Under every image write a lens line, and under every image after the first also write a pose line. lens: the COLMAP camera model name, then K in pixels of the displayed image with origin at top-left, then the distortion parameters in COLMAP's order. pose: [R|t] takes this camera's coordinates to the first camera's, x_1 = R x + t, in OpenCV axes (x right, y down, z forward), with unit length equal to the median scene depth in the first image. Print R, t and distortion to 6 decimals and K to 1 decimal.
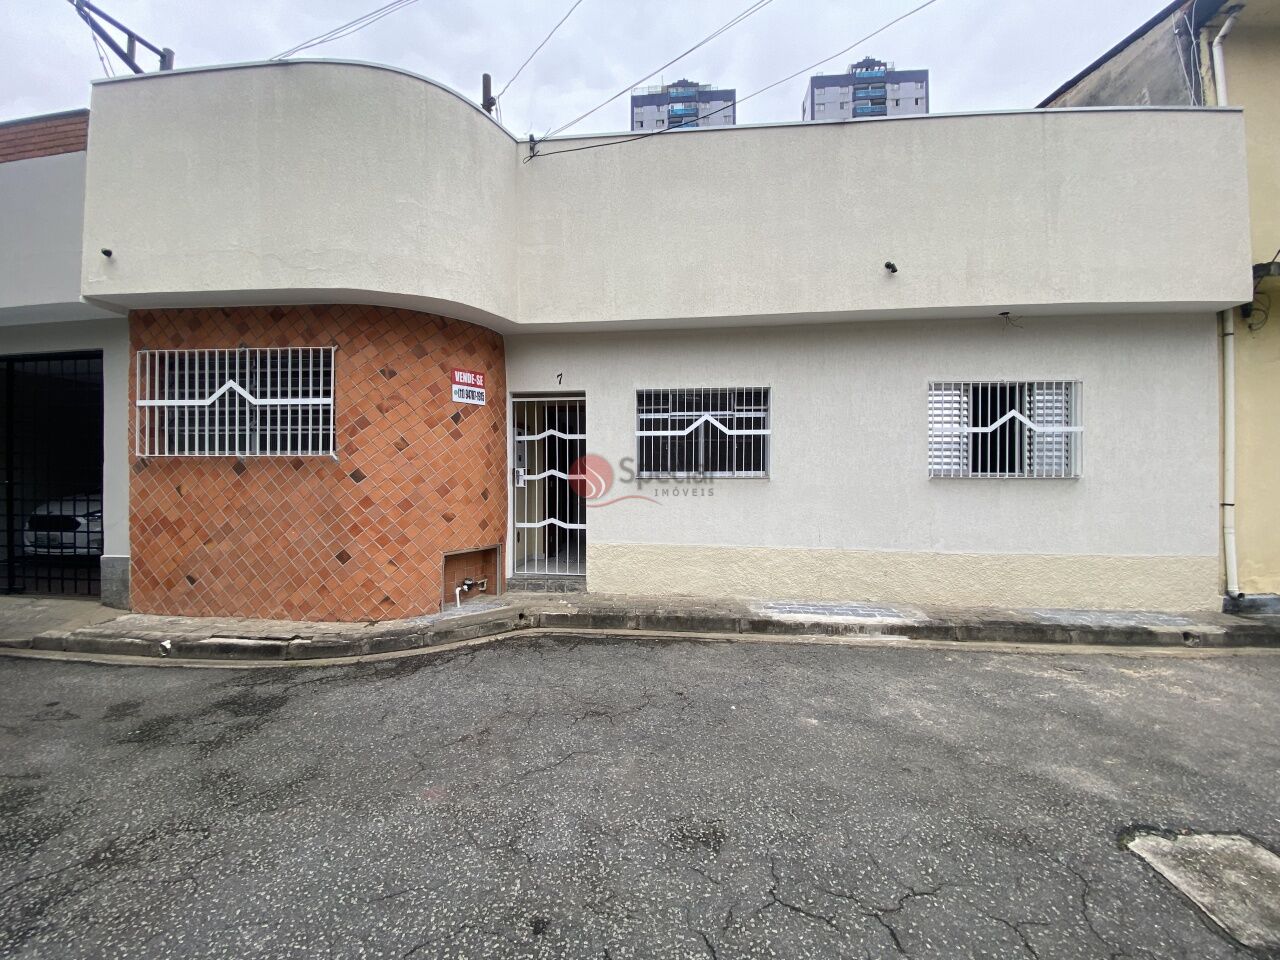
lens RADIAL K [[521.8, 0, 639.4], [0, 521.8, 473.7], [0, 0, 1]] dist [0.015966, -0.016389]
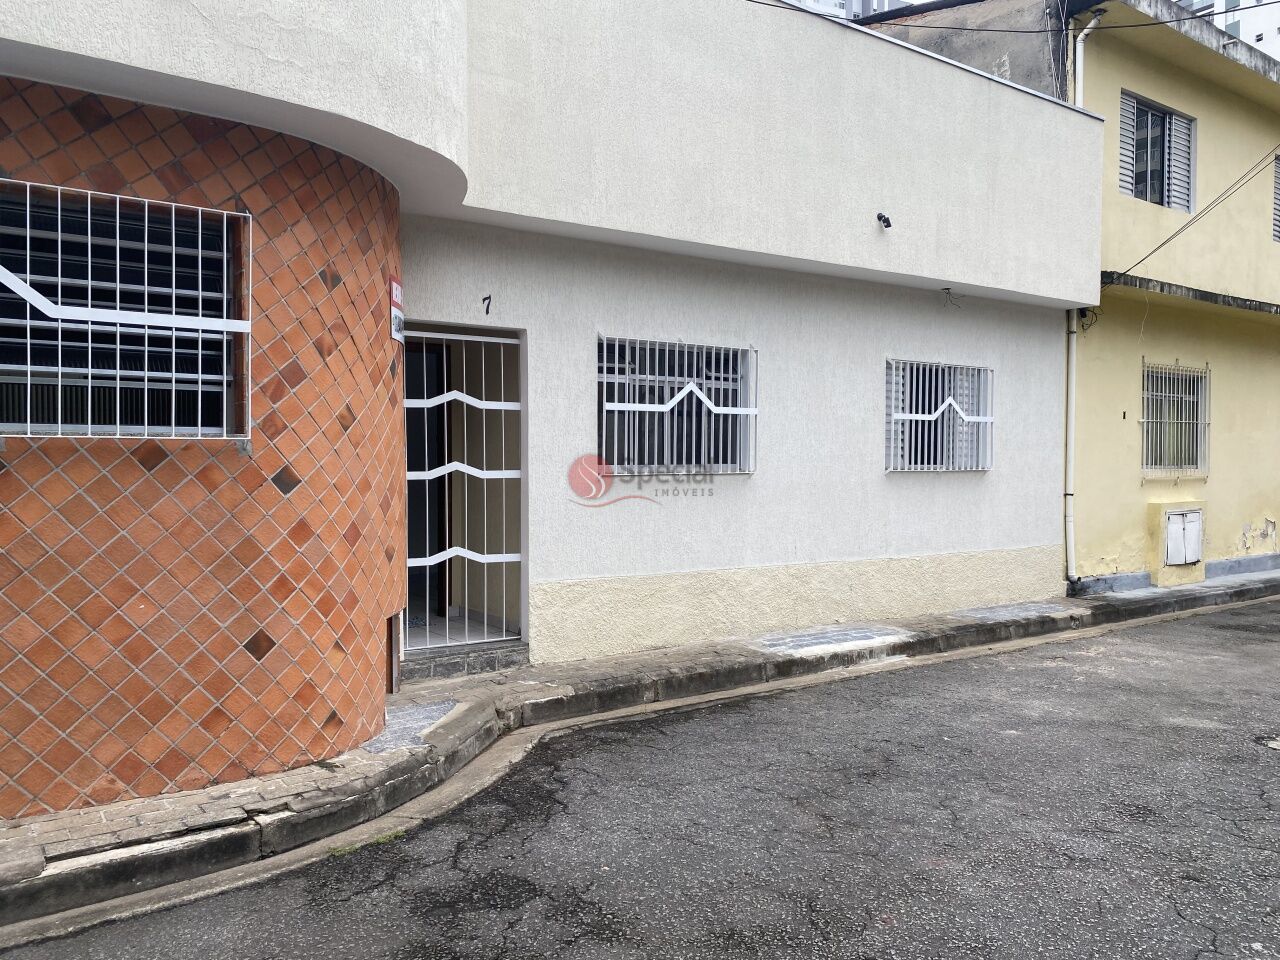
lens RADIAL K [[959.7, 0, 691.9], [0, 959.7, 475.8], [0, 0, 1]] dist [0.034447, -0.030646]
pose [[0.745002, -0.011098, 0.666970, -0.800895], [-0.007379, 0.999663, 0.024876, -0.023897], [-0.667021, -0.023455, 0.744669, 0.052420]]
